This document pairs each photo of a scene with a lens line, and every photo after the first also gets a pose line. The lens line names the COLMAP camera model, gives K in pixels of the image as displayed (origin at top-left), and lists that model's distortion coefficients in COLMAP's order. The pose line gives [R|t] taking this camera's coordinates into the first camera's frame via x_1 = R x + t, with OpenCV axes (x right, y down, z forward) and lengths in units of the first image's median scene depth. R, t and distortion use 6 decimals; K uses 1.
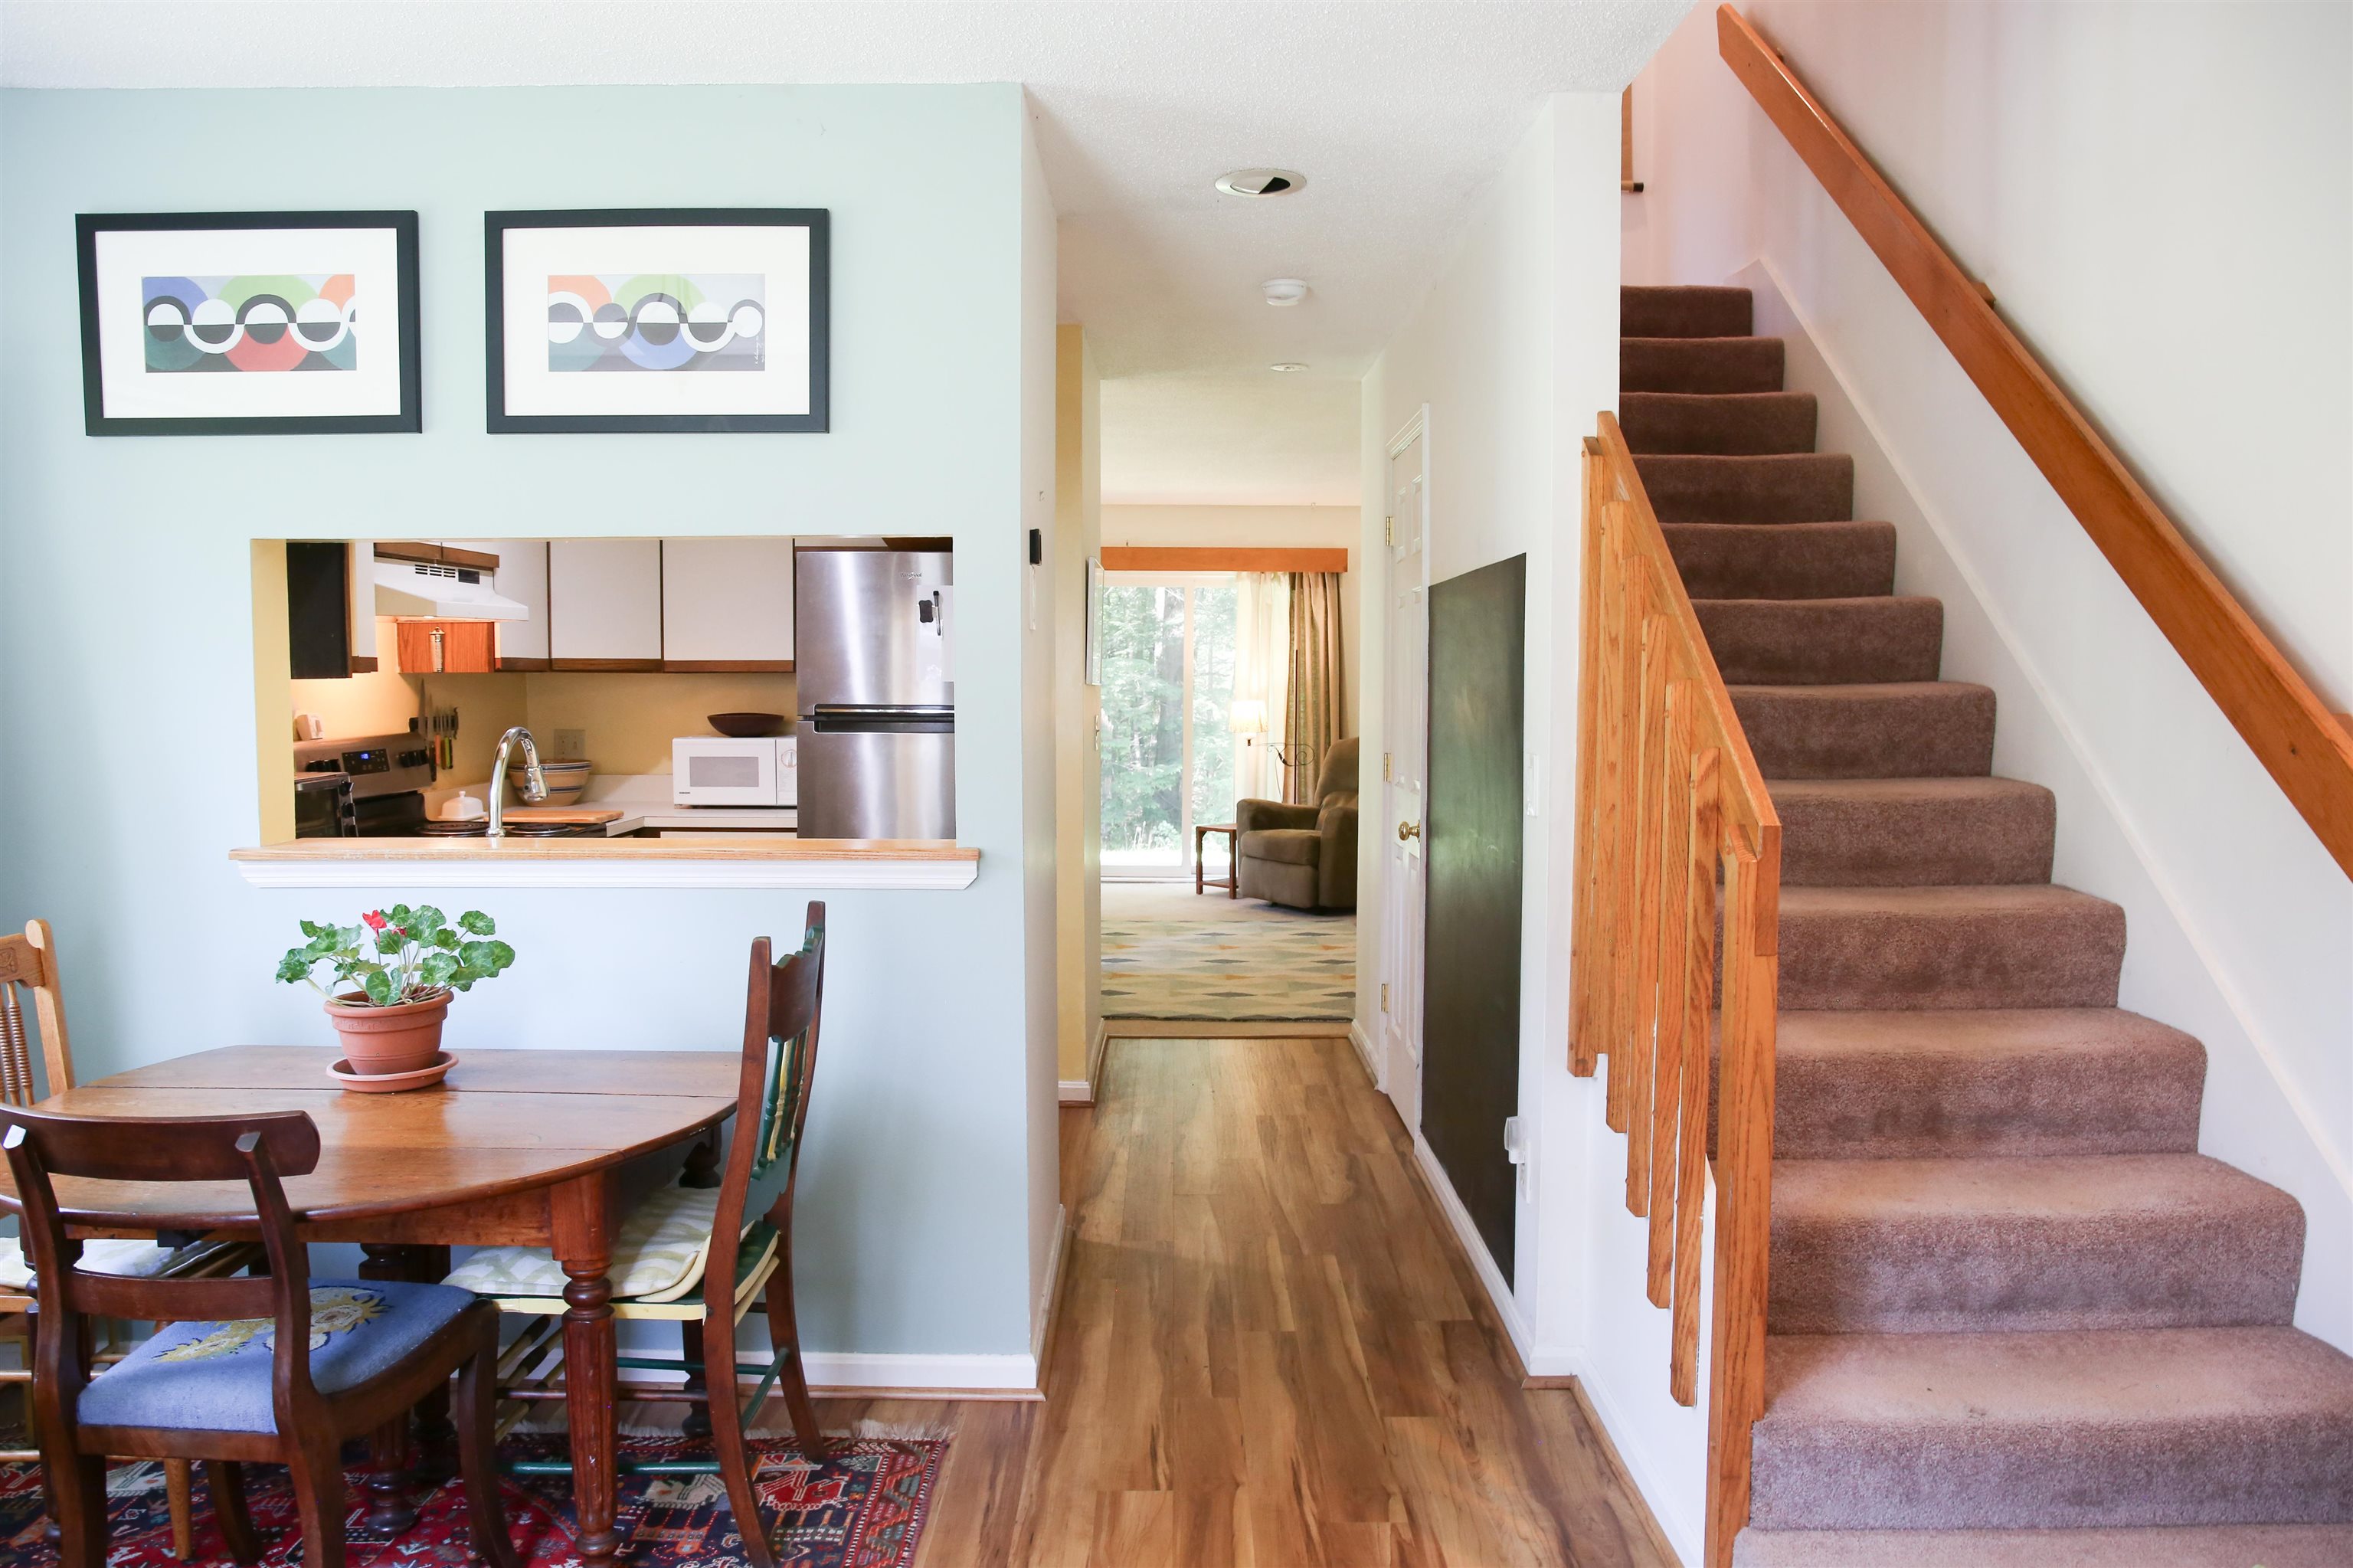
lens RADIAL K [[1622.0, 0, 1176.5], [0, 1622.0, 784.0], [0, 0, 1]] dist [-0.106757, 0.078529]
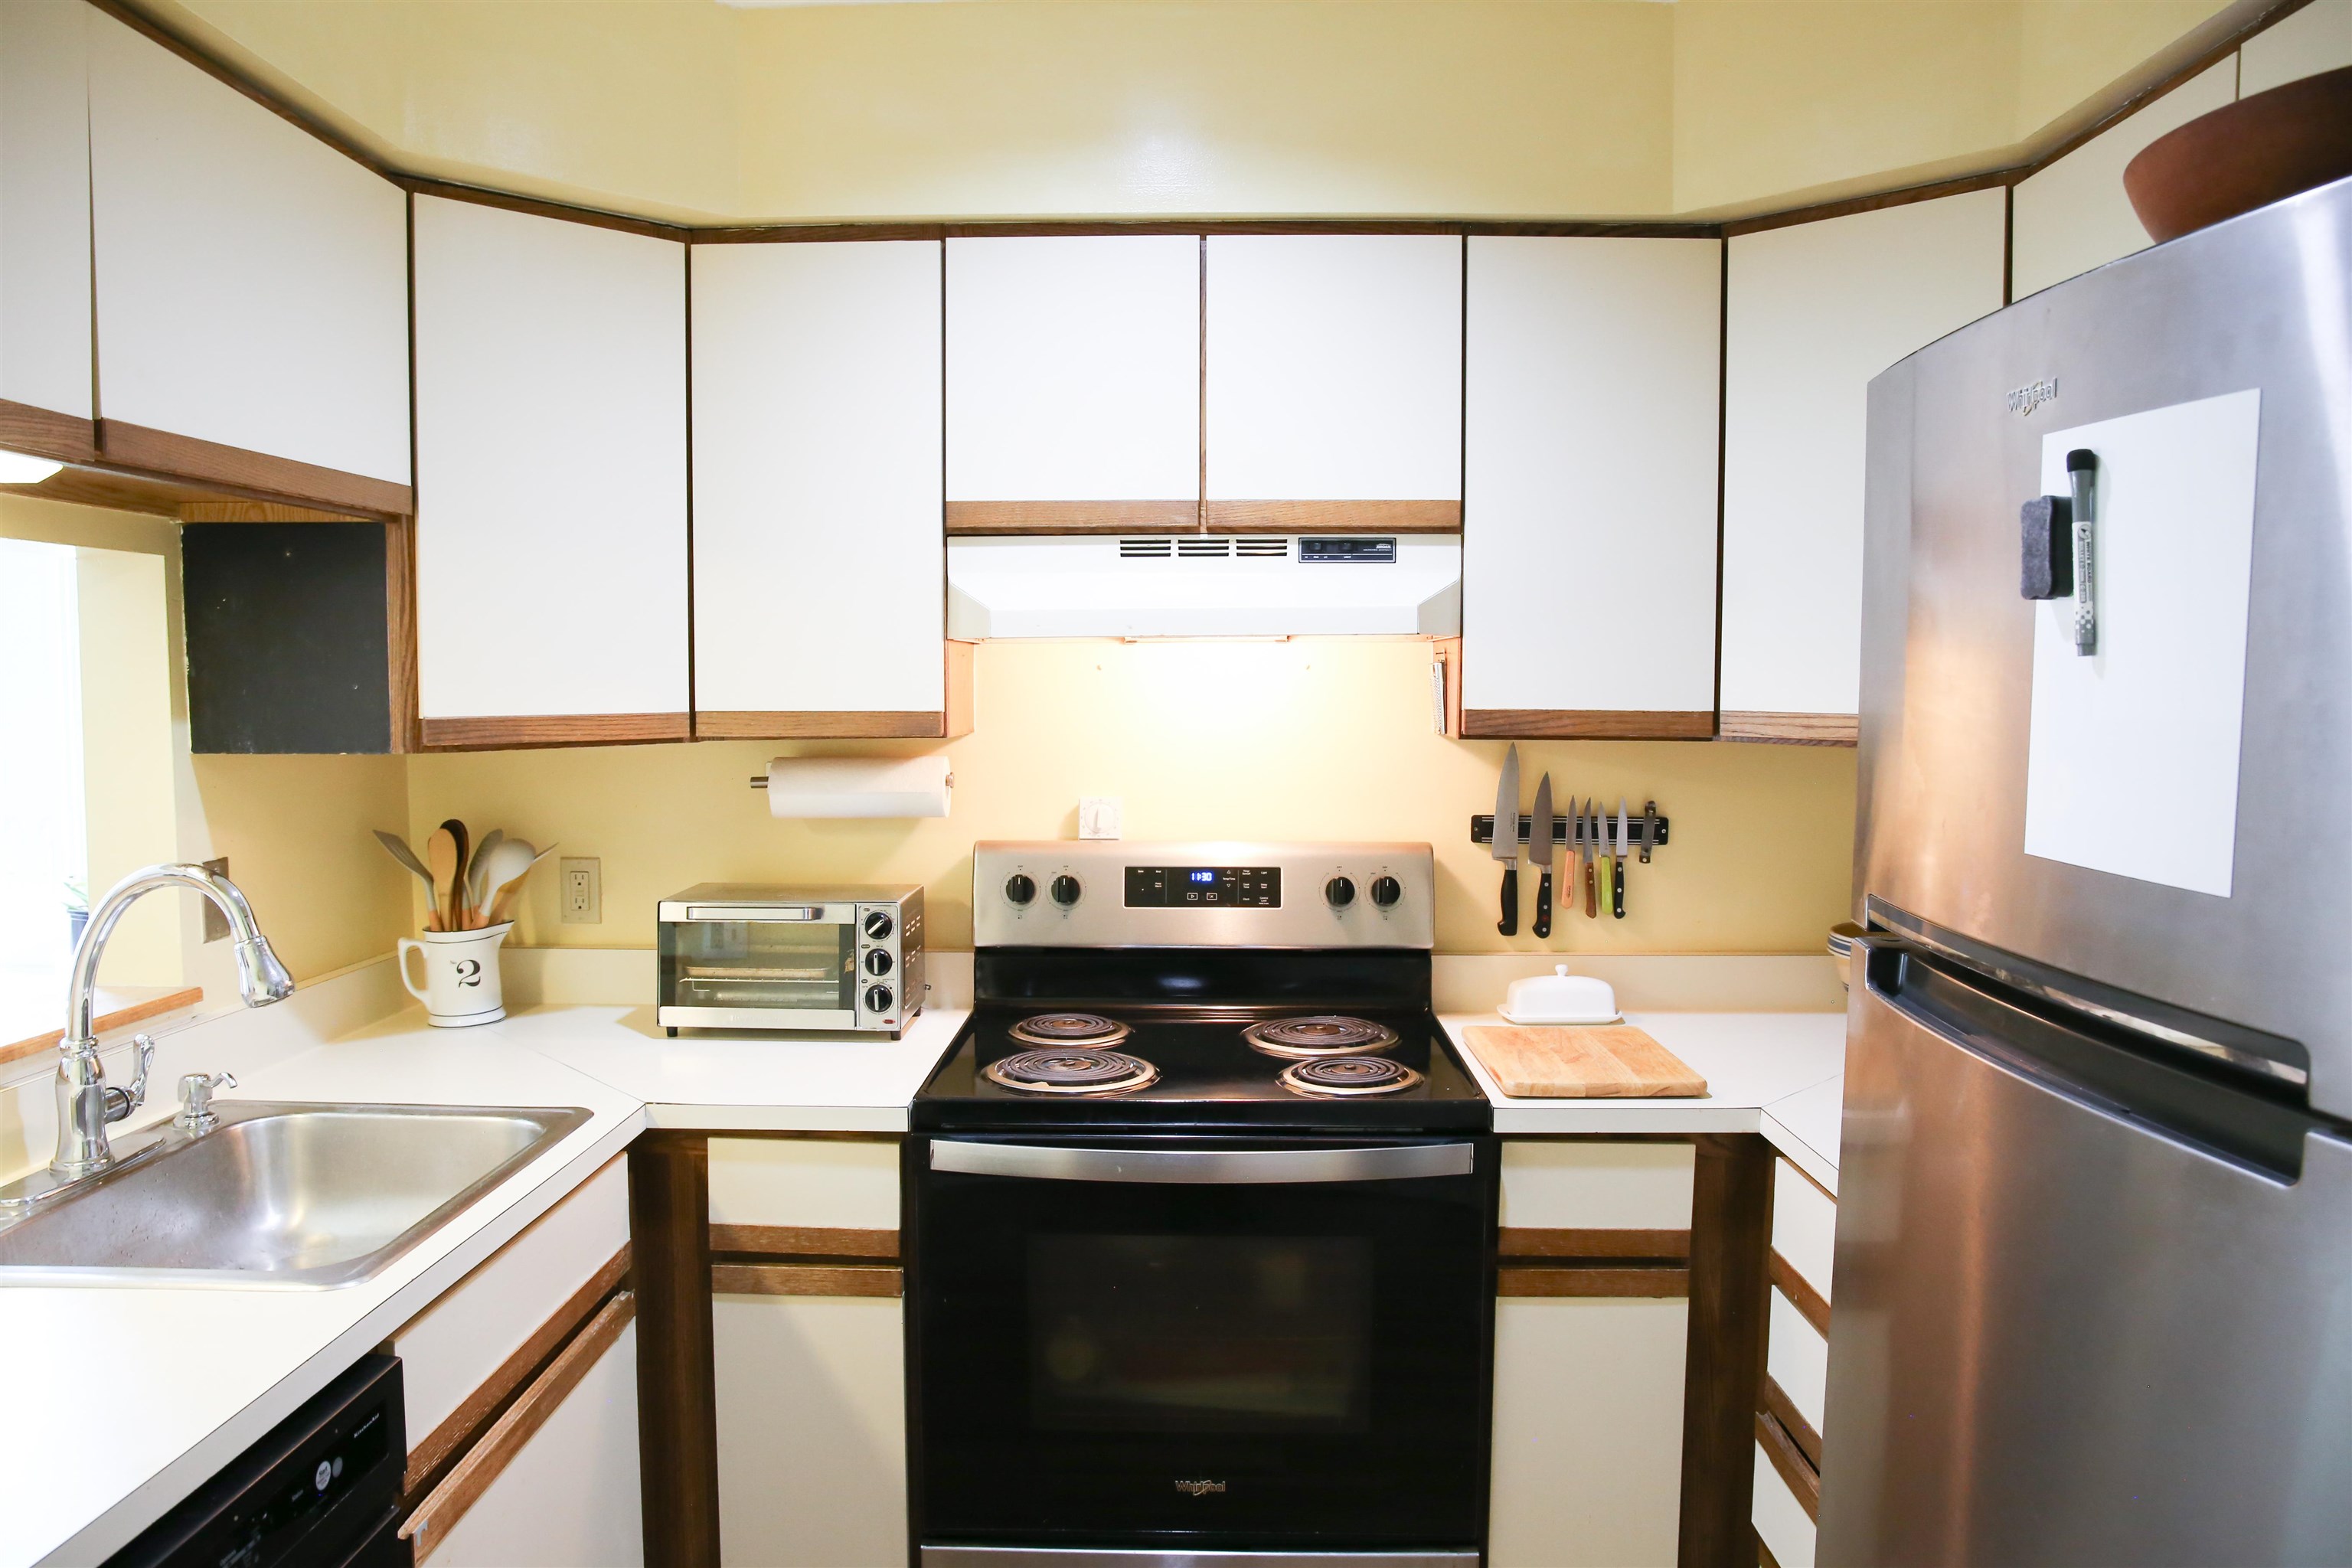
lens RADIAL K [[1610.7, 0, 1176.0], [0, 1610.7, 784.0], [0, 0, 1]] dist [-0.110664, 0.080465]
pose [[-0.016072, 0.065842, -0.997701, 0.113697], [-0.072470, 0.995128, 0.066840, -0.138313], [0.997241, 0.073377, -0.011222, 1.529713]]
